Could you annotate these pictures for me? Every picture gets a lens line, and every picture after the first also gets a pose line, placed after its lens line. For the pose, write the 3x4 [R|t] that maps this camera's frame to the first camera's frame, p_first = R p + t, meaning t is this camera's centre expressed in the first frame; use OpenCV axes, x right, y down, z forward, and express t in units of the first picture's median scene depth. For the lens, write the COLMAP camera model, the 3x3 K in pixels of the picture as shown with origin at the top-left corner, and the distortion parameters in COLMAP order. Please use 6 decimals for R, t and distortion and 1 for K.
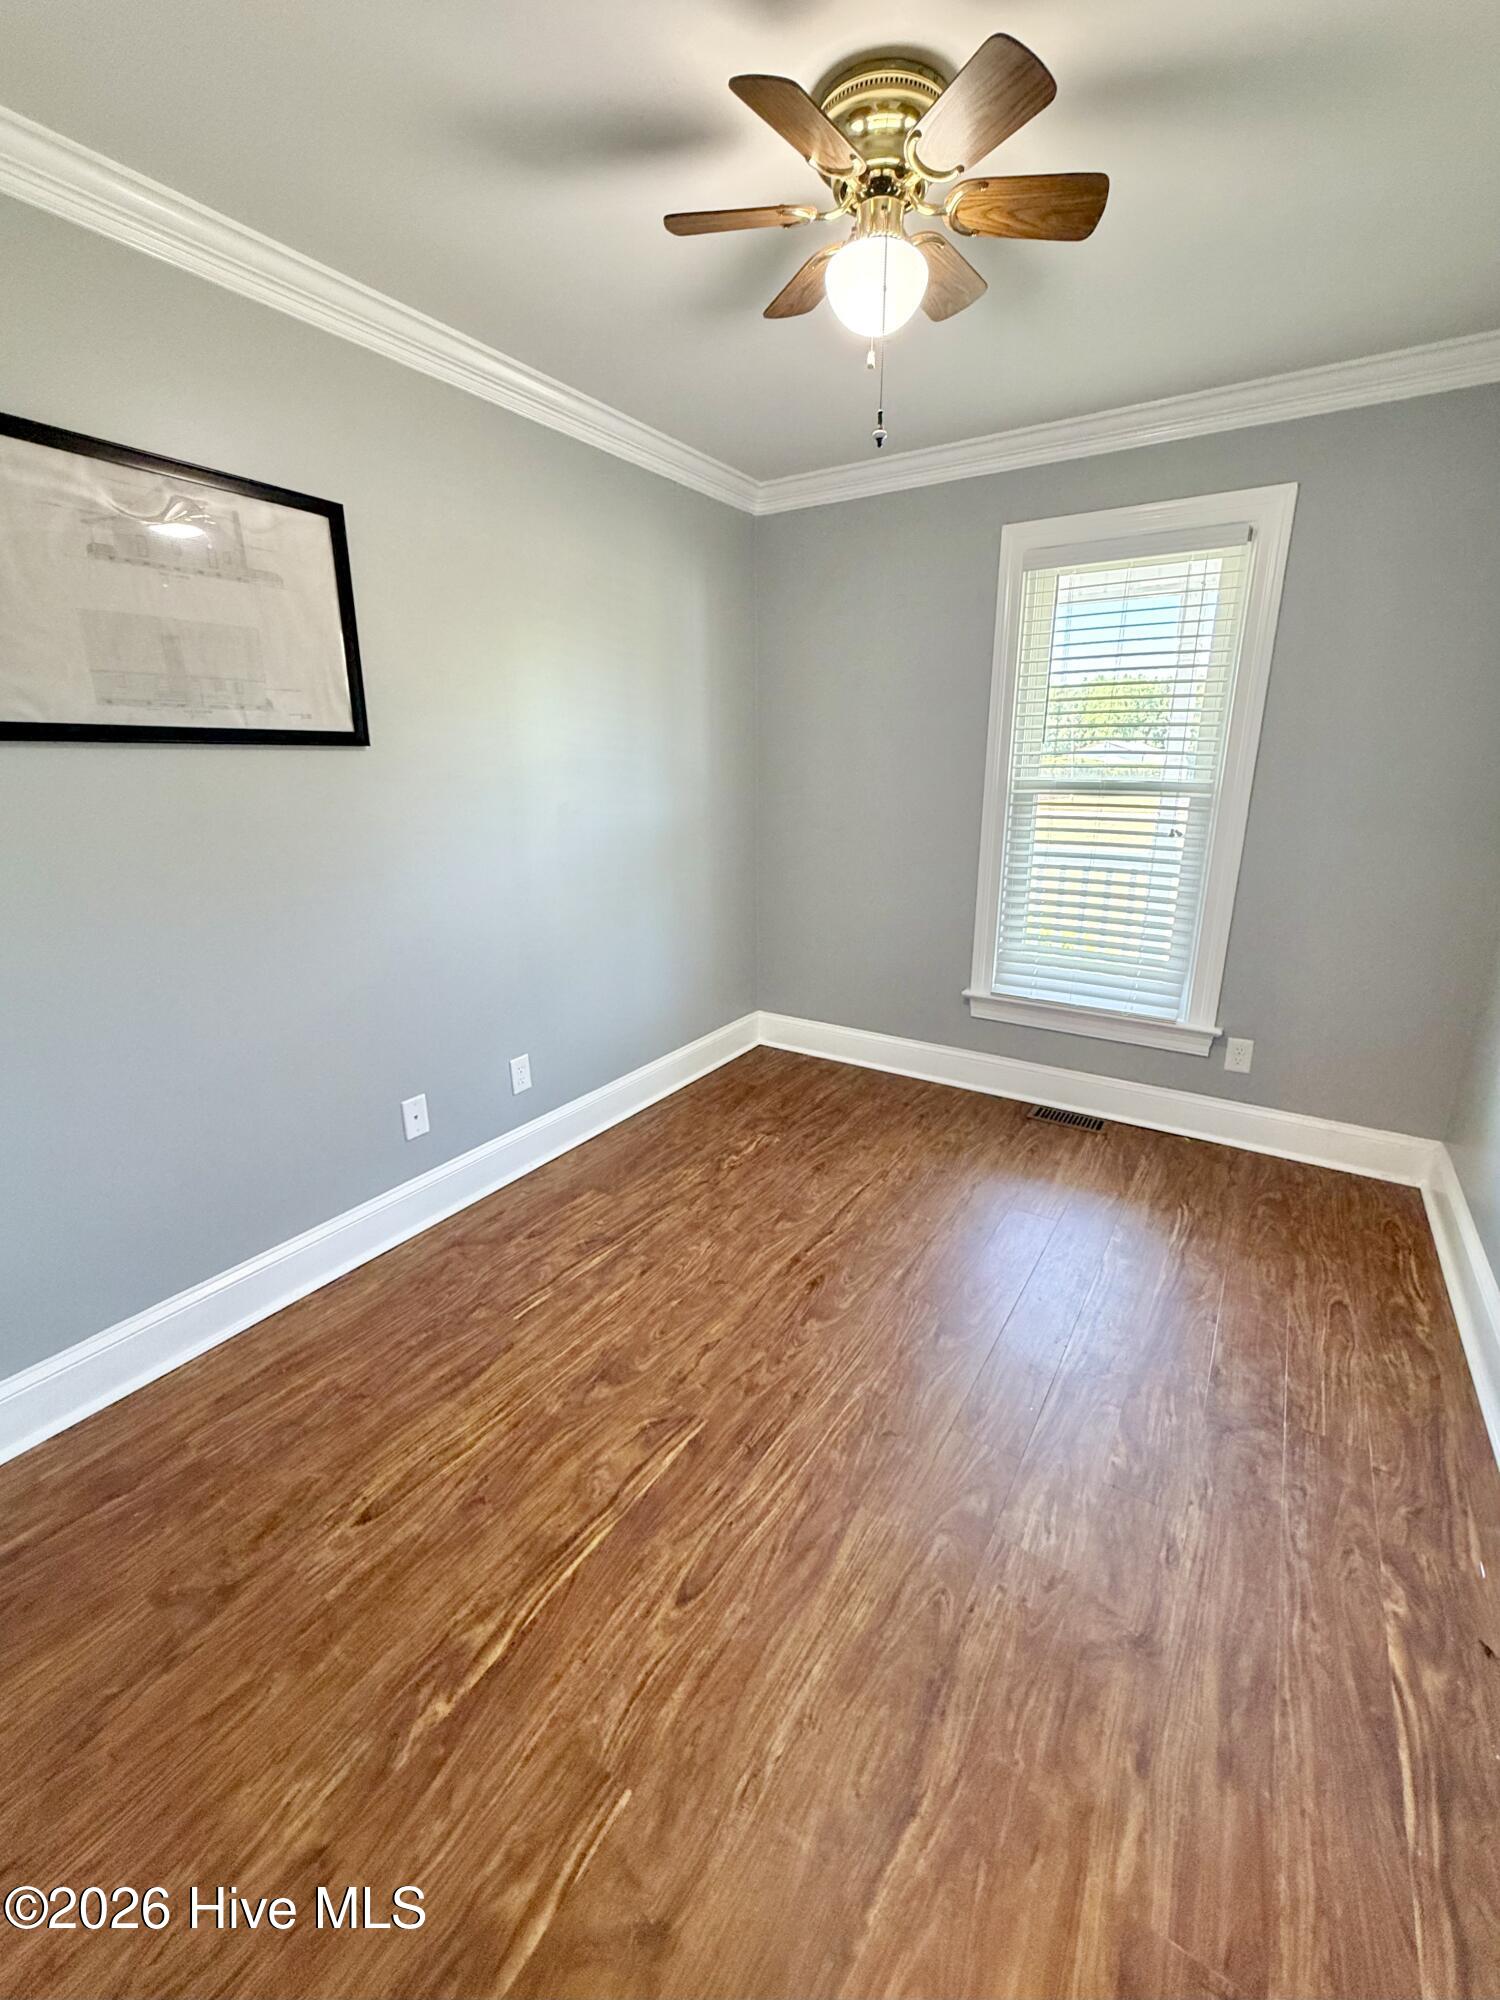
lens RADIAL K [[800.4, 0, 740.7], [0, 800.4, 972.6], [0, 0, 1]] dist [-0.000784, -0.000086]
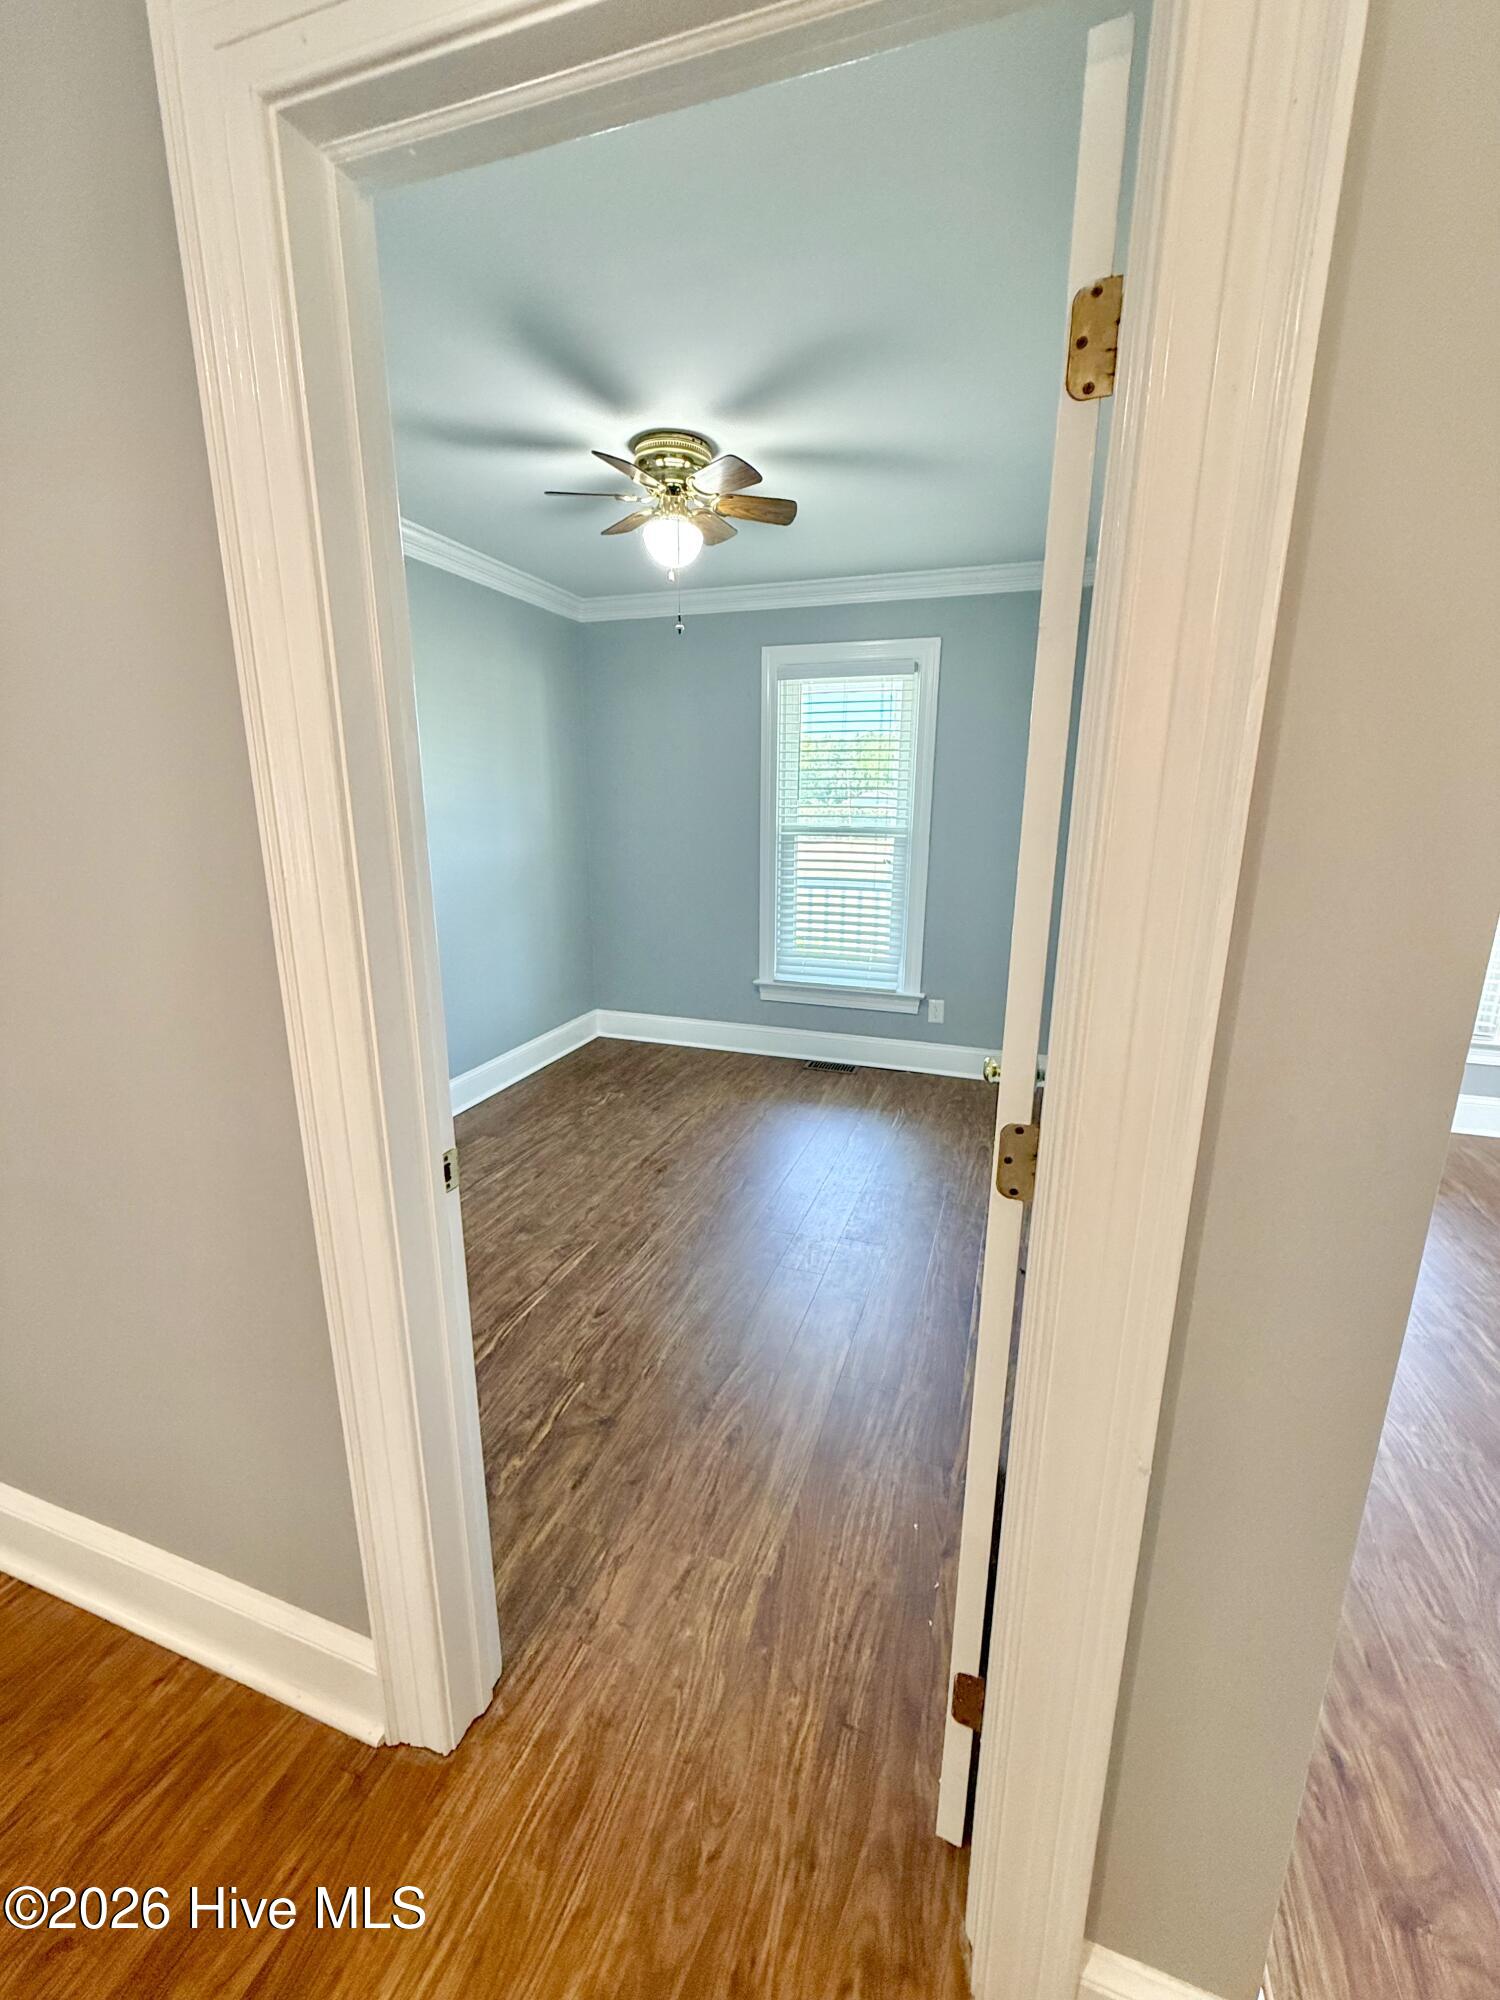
lens RADIAL K [[800.4, 0, 740.7], [0, 800.4, 972.6], [0, 0, 1]] dist [-0.000784, -0.000086]
pose [[0.970356, -0.041238, 0.238135, -0.080108], [0.053634, 0.997510, -0.045806, 0.088850], [-0.235653, 0.057220, 0.970151, -0.379425]]
